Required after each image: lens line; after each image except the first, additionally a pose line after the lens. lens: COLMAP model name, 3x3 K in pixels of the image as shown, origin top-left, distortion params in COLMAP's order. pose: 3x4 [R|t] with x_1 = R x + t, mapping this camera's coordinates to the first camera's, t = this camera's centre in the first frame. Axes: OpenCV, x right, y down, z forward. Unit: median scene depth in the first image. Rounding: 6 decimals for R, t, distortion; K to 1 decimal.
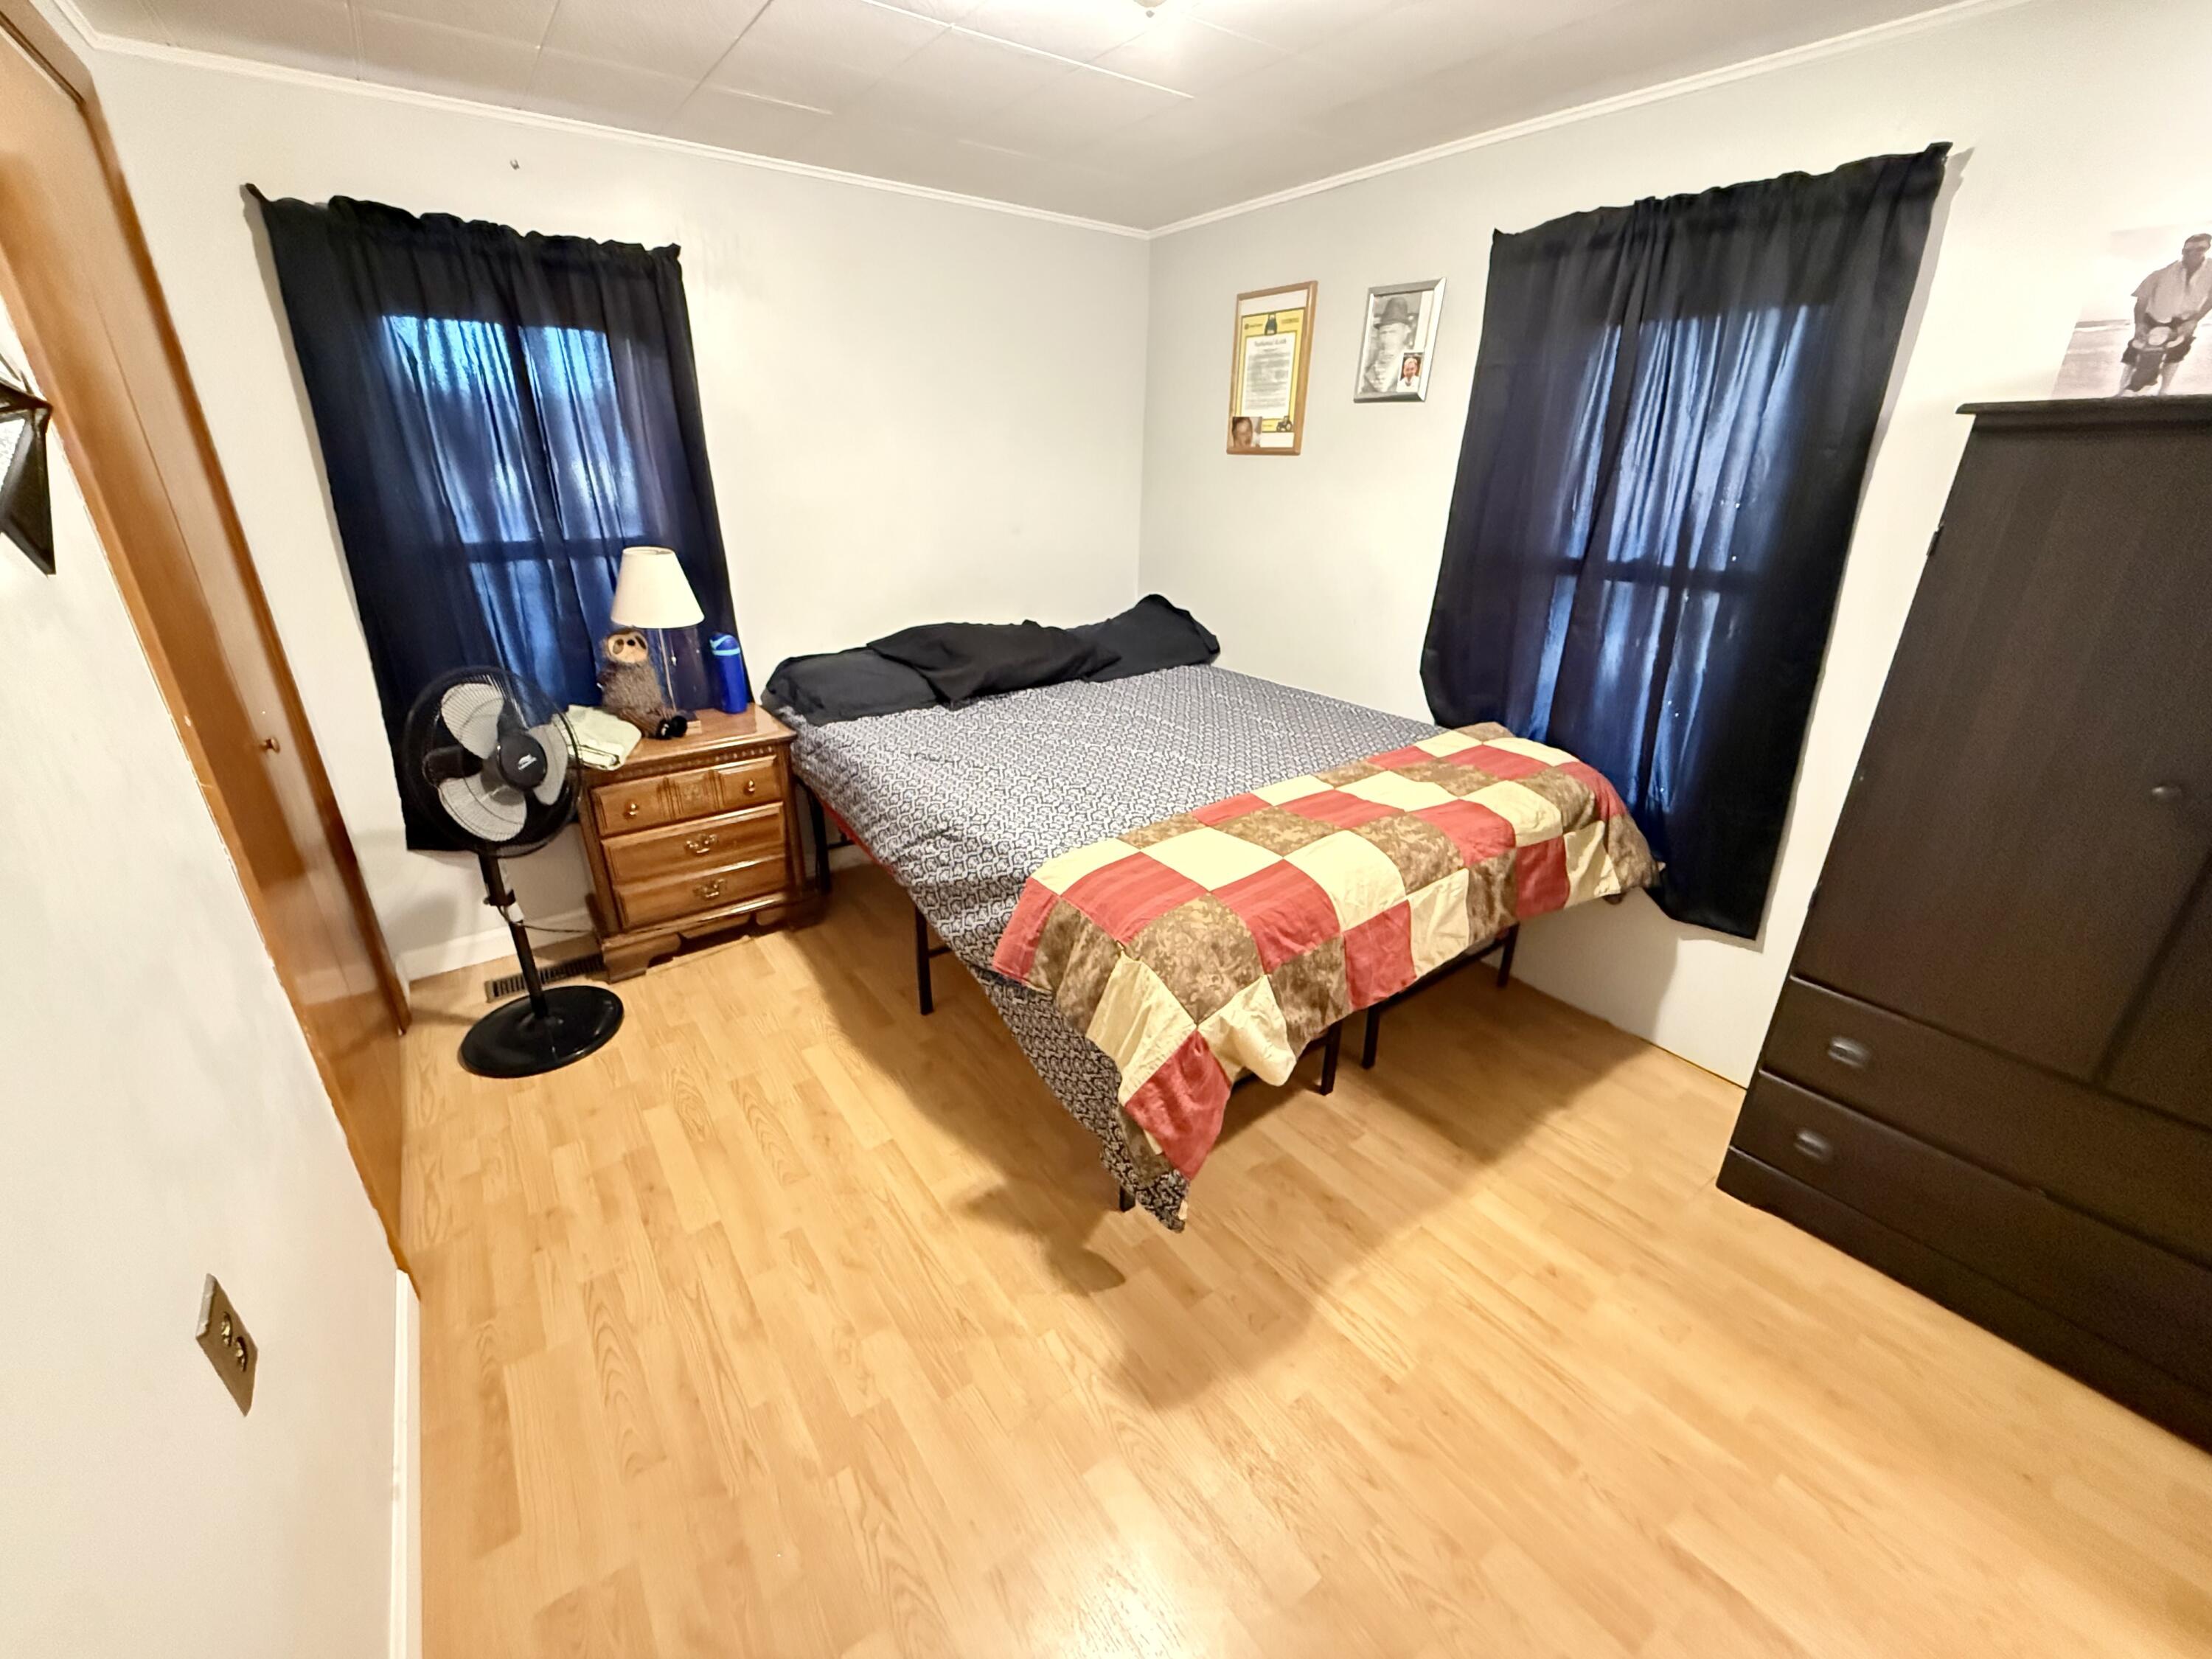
lens RADIAL K [[889.0, 0, 1099.8], [0, 889.0, 828.8], [0, 0, 1]] dist [0.001189, -0.000361]
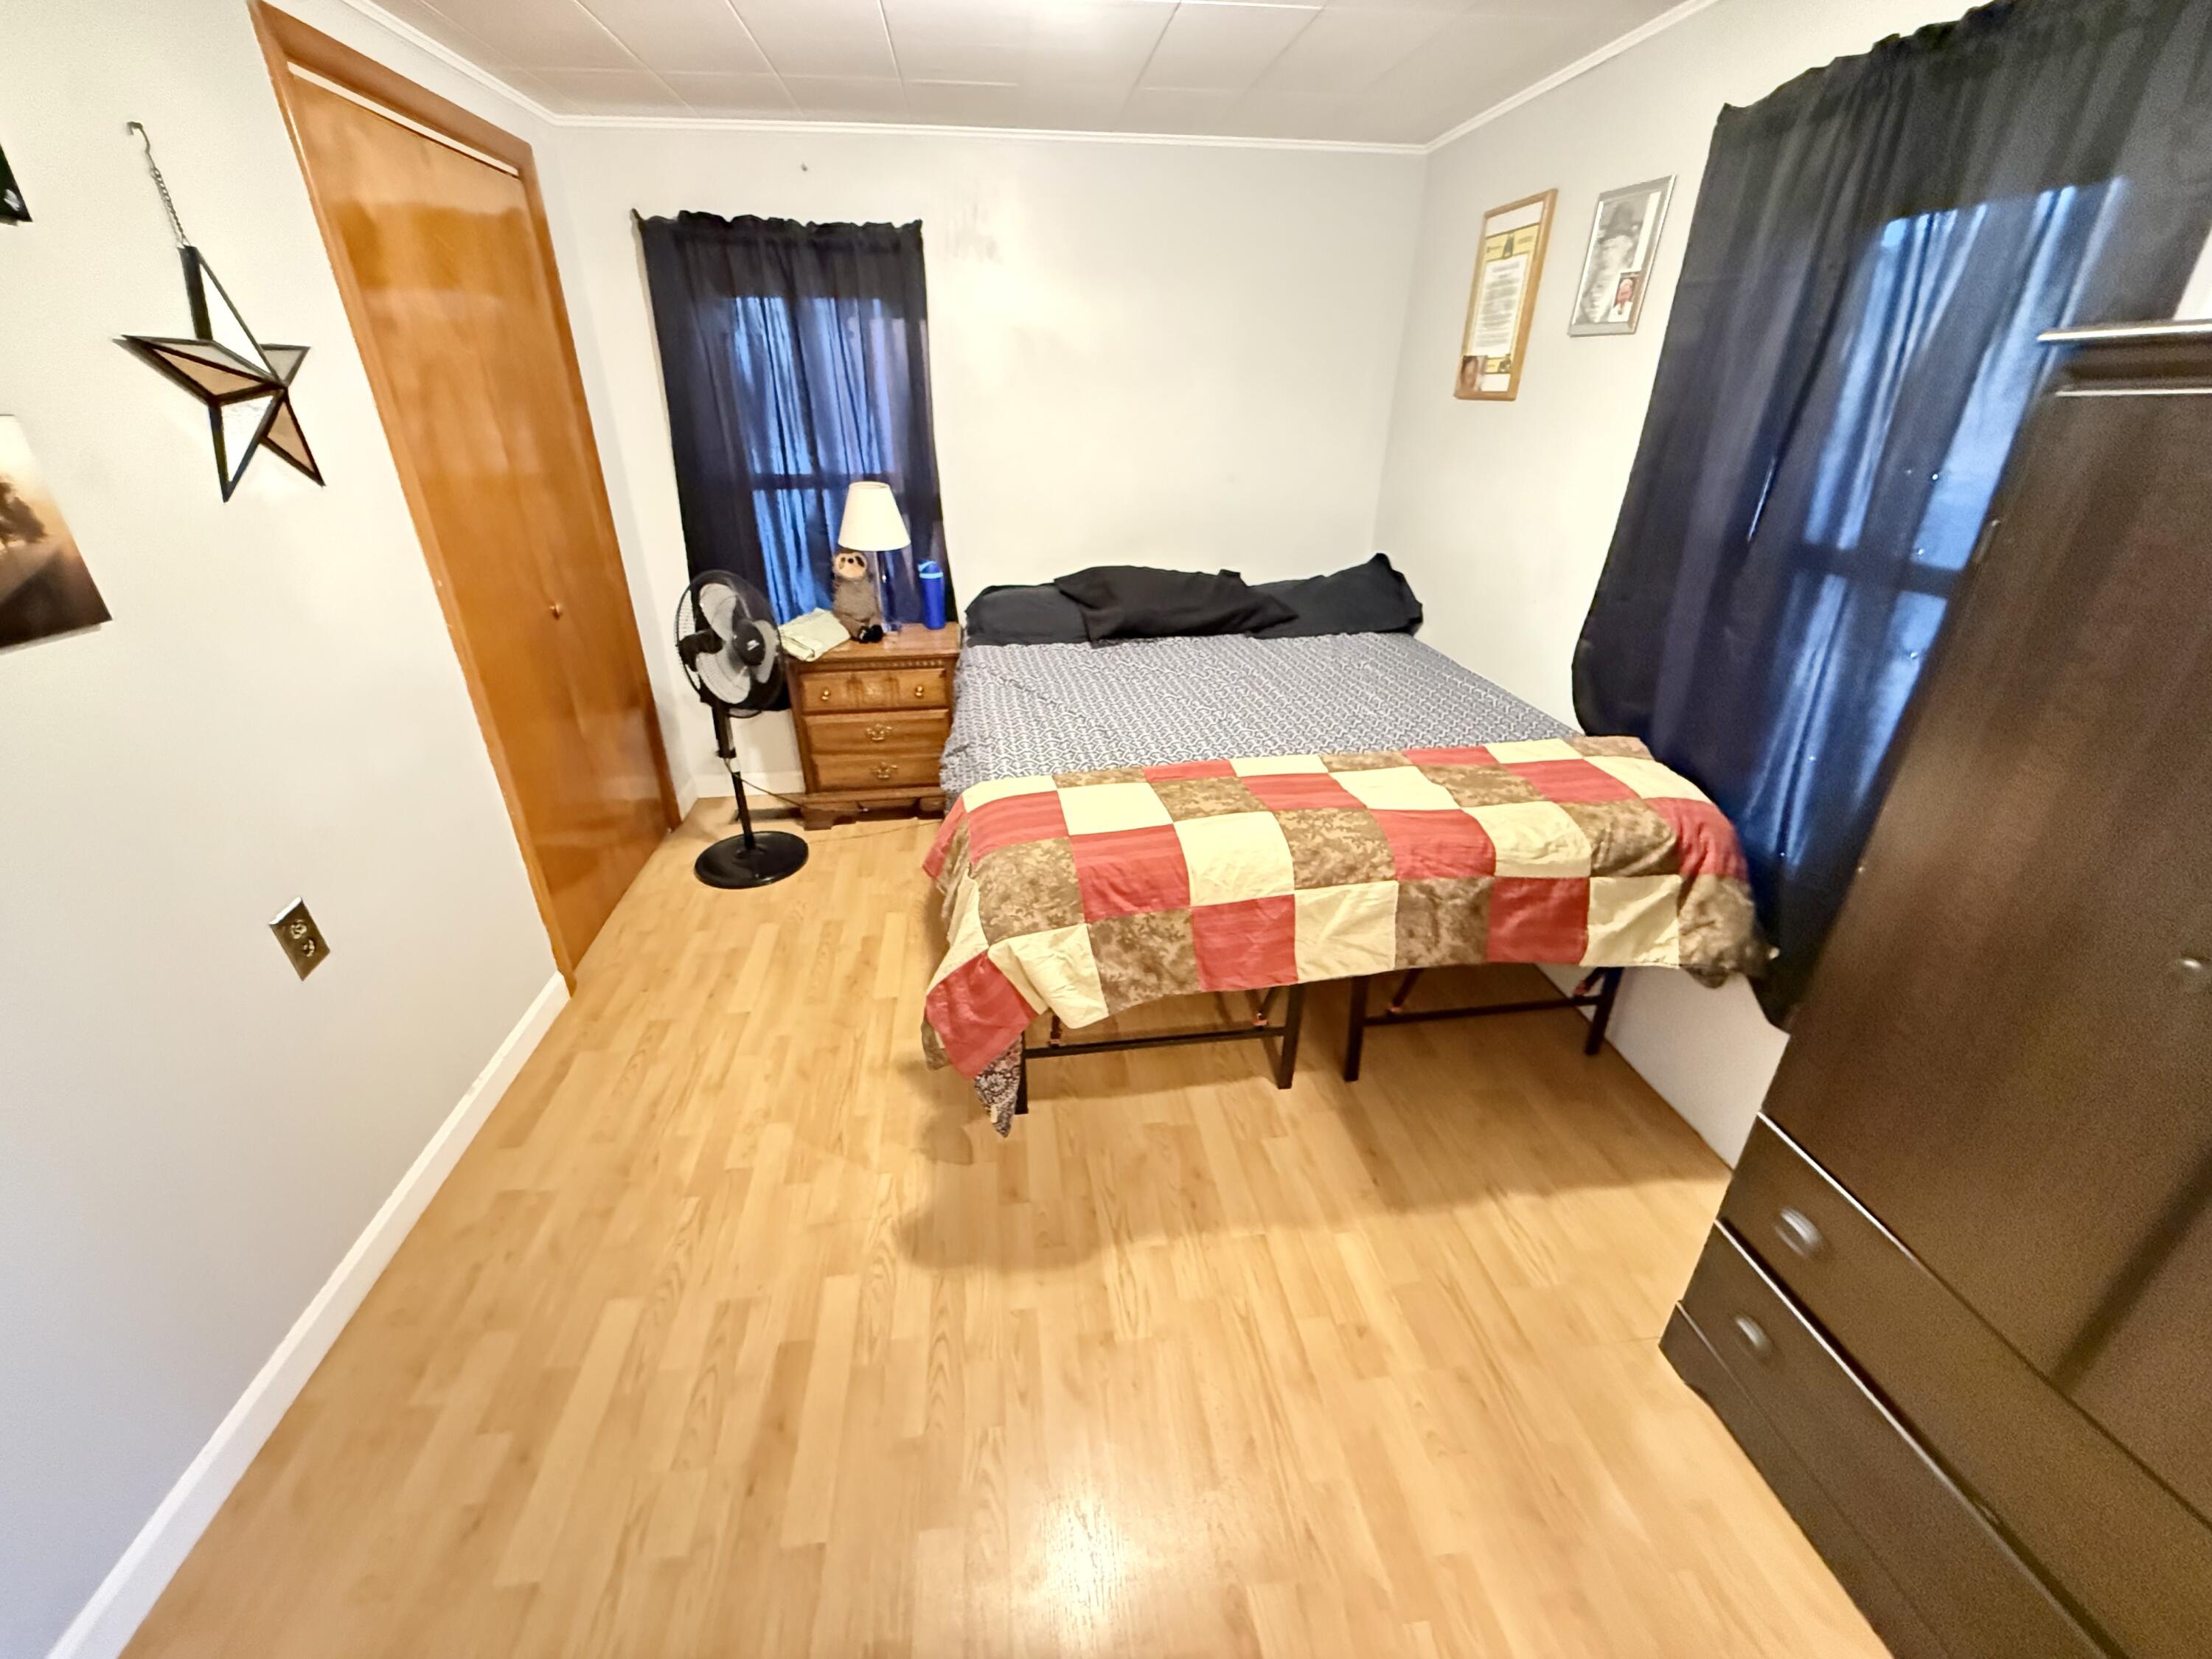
lens RADIAL K [[889.0, 0, 1096.9], [0, 889.0, 829.3], [0, 0, 1]] dist [0.001189, -0.000361]
pose [[0.875879, 0.205956, -0.436368, 0.442850], [-0.180608, 0.978527, 0.099325, -0.033875], [0.447455, -0.008185, 0.894269, 0.057422]]
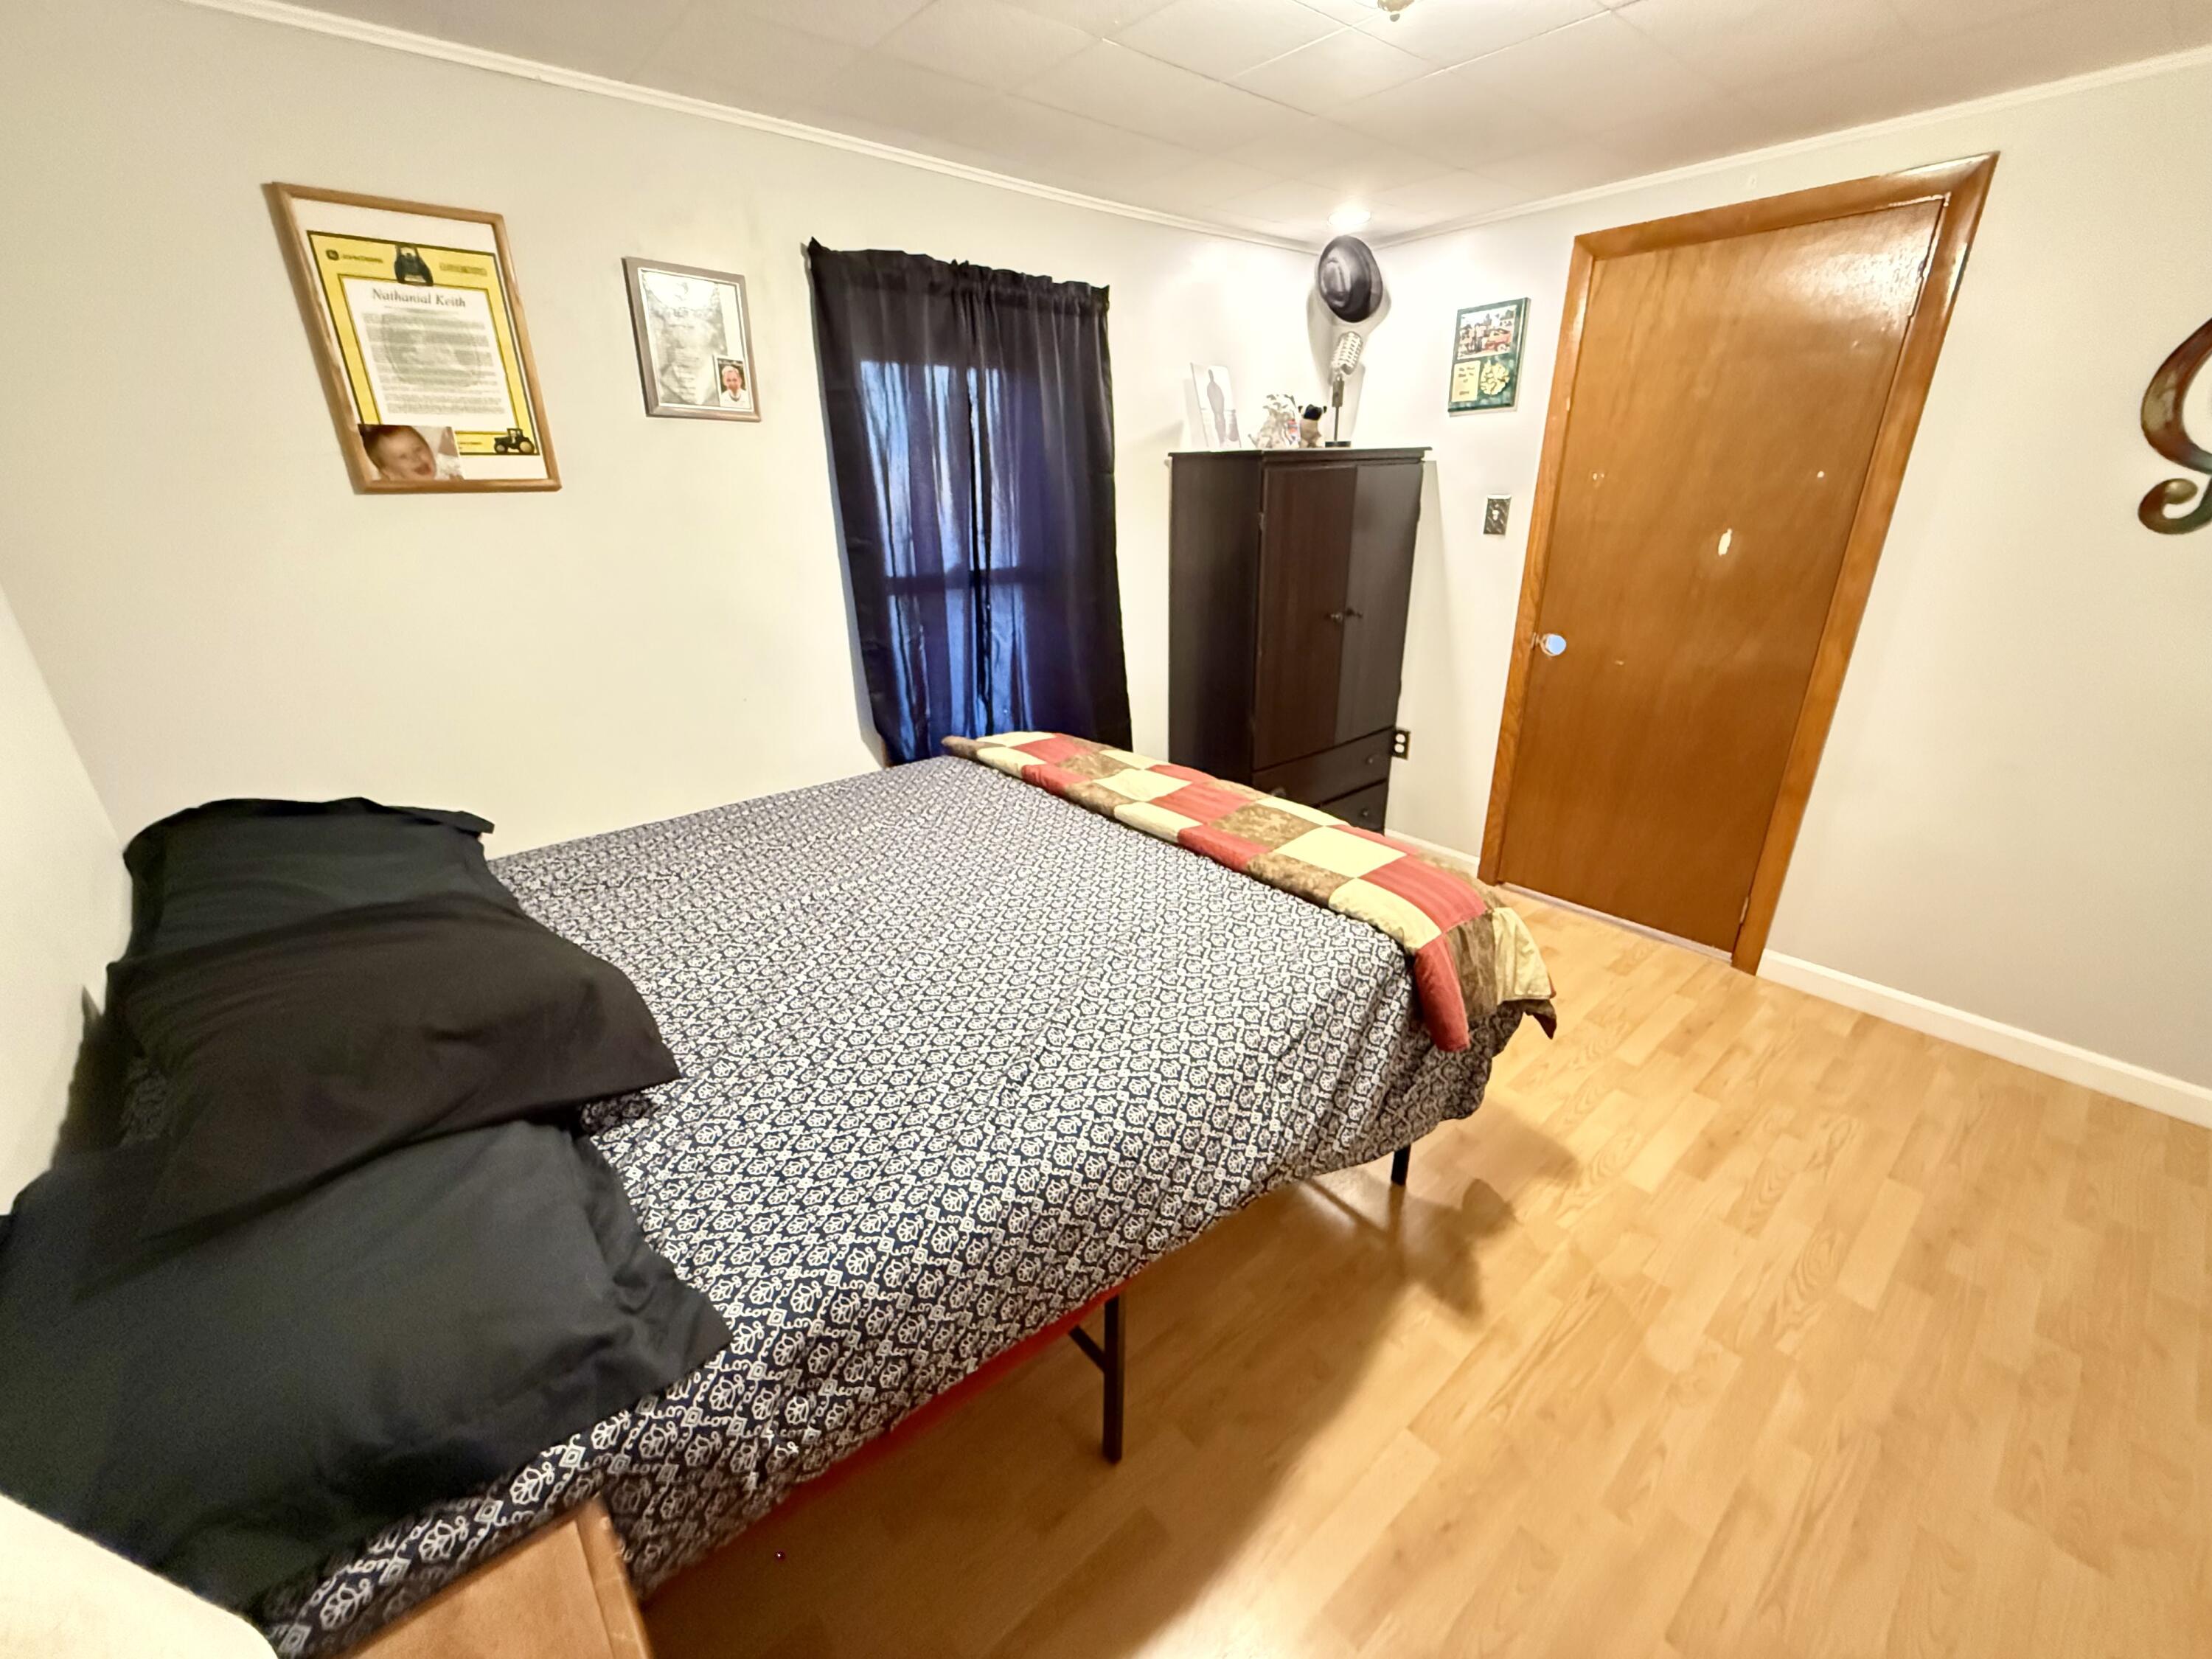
lens RADIAL K [[889.0, 0, 1097.9], [0, 889.0, 827.8], [0, 0, 1]] dist [0.001189, -0.000361]
pose [[-0.074717, -0.374379, 0.924260, -0.654998], [0.398507, 0.838415, 0.371823, -0.400161], [-0.914117, 0.396105, 0.086549, 0.914027]]
